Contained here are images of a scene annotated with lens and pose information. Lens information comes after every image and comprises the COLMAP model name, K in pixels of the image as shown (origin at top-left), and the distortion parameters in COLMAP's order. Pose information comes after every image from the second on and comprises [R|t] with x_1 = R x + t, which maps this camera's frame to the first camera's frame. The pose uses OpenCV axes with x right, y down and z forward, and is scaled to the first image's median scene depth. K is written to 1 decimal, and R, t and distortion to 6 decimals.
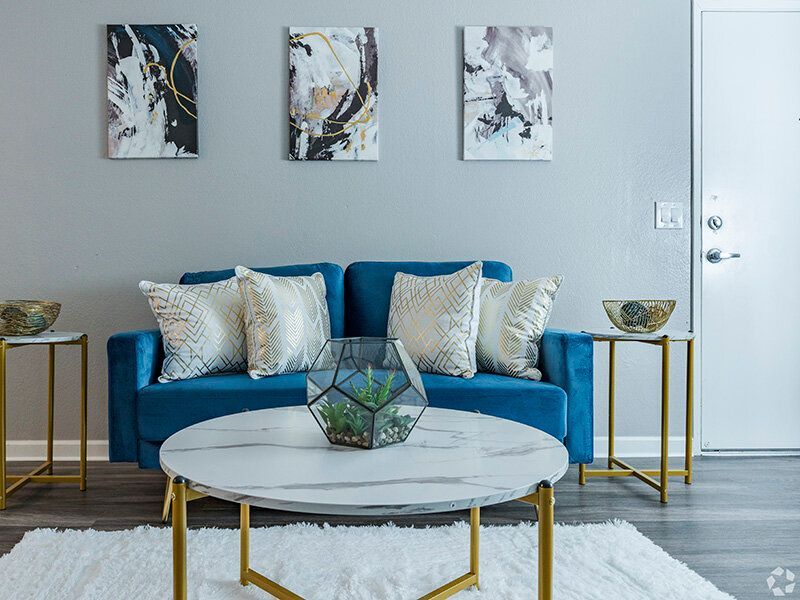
lens RADIAL K [[639.2, 0, 398.9], [0, 639.2, 316.4], [0, 0, 1]] dist [-0.003134, 0.001788]
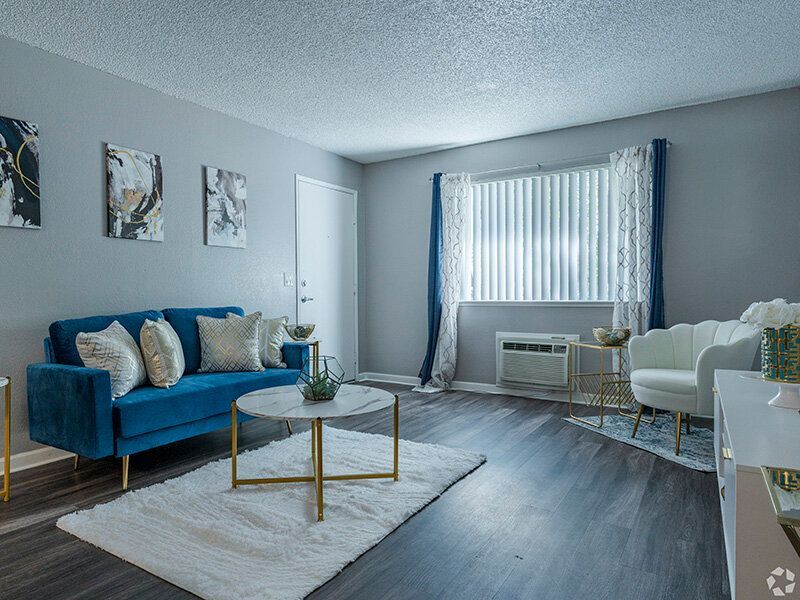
lens RADIAL K [[636.2, 0, 399.7], [0, 636.2, 302.1], [0, 0, 1]] dist [0.000305, -0.002228]
pose [[0.475531, -0.029345, 0.879209, -1.129107], [0.010845, 0.999563, 0.027497, -0.133468], [-0.879632, -0.003540, 0.475642, -0.247974]]
